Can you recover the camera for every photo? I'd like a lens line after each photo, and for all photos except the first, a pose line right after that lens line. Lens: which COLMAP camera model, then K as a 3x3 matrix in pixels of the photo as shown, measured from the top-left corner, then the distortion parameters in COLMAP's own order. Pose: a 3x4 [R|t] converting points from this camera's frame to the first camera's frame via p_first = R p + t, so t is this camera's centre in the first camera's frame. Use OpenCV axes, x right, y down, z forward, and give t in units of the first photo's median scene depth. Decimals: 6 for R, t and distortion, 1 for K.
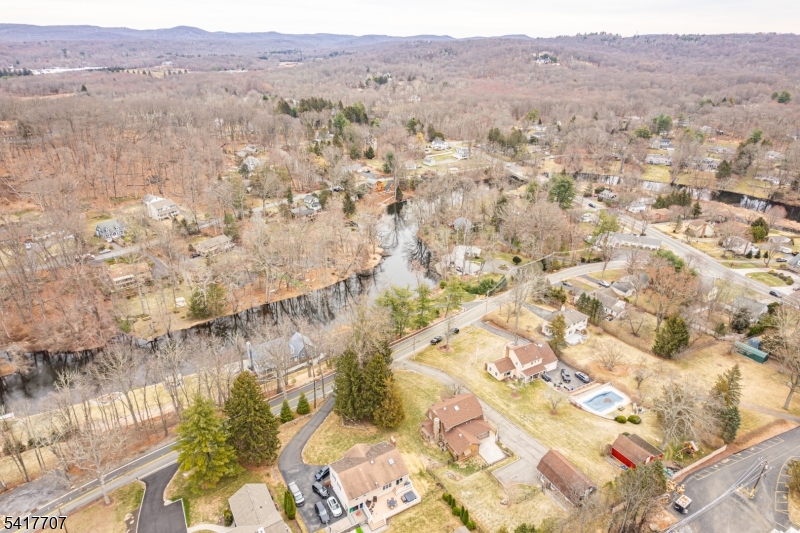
lens RADIAL K [[497.2, 0, 400.0], [0, 497.2, 266.5], [0, 0, 1]] dist [0.080961, -0.065256]
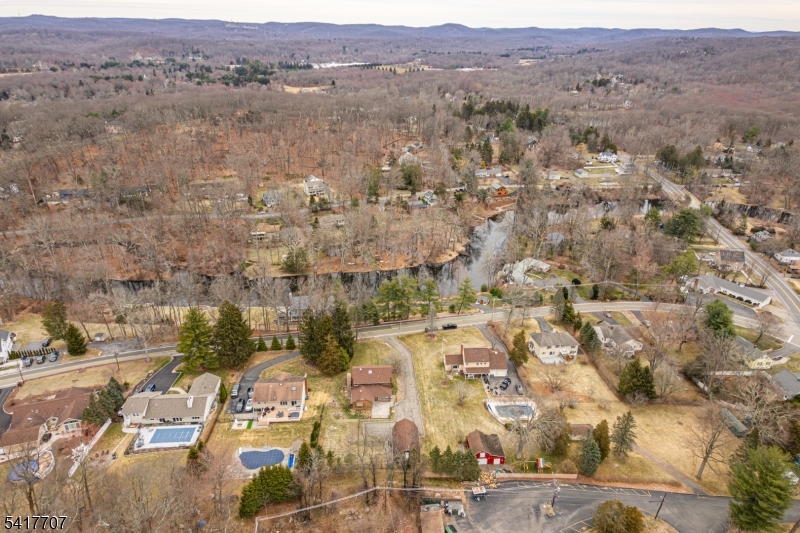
lens RADIAL K [[497.2, 0, 400.0], [0, 497.2, 266.5], [0, 0, 1]] dist [0.080961, -0.065256]
pose [[0.891345, 0.193543, -0.409933, 0.263987], [-0.189729, 0.980542, 0.050406, -0.022047], [0.411712, 0.032847, 0.910722, -0.048091]]
